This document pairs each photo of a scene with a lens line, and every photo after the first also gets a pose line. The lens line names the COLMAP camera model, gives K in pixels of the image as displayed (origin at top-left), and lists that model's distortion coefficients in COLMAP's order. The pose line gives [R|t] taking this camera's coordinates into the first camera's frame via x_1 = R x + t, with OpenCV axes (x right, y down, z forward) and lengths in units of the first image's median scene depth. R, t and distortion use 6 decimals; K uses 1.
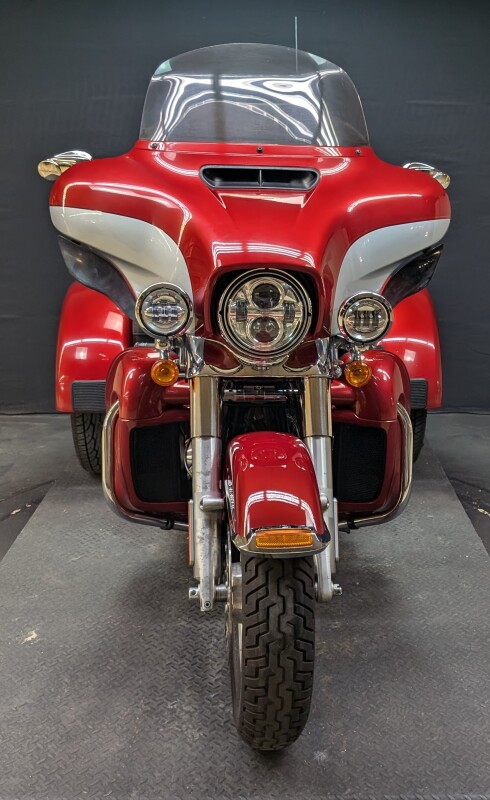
lens RADIAL K [[572.7, 0, 245.3], [0, 572.7, 379.2], [0, 0, 1]] dist [0.018640, -0.000793]
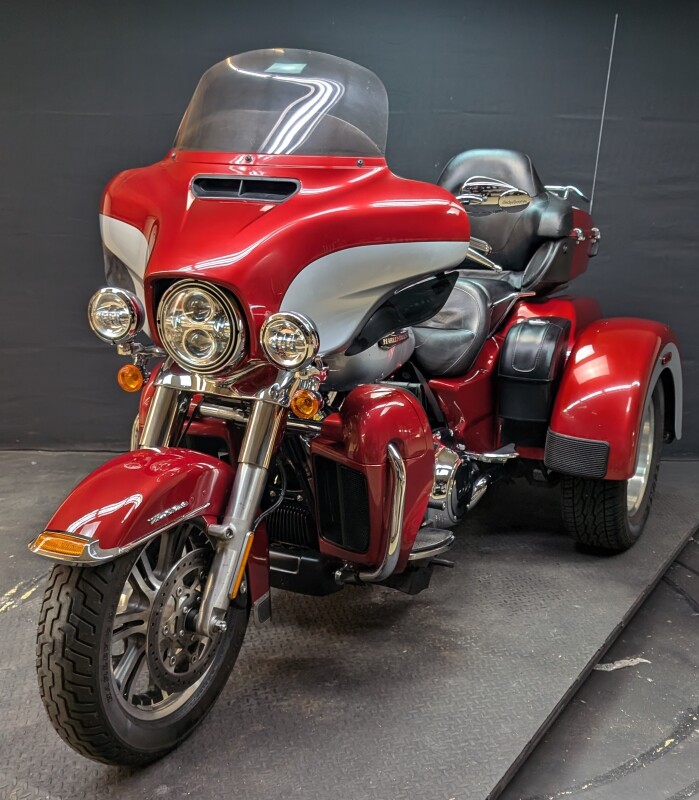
lens RADIAL K [[628.1, 0, 349.5], [0, 628.1, 400.0], [0, 0, 1]] dist [0.000044, 0.003259]
pose [[0.932111, 0.121202, -0.341291, 0.610794], [-0.126216, 0.991974, 0.007565, -0.030640], [0.339469, 0.036025, 0.939927, 0.091200]]
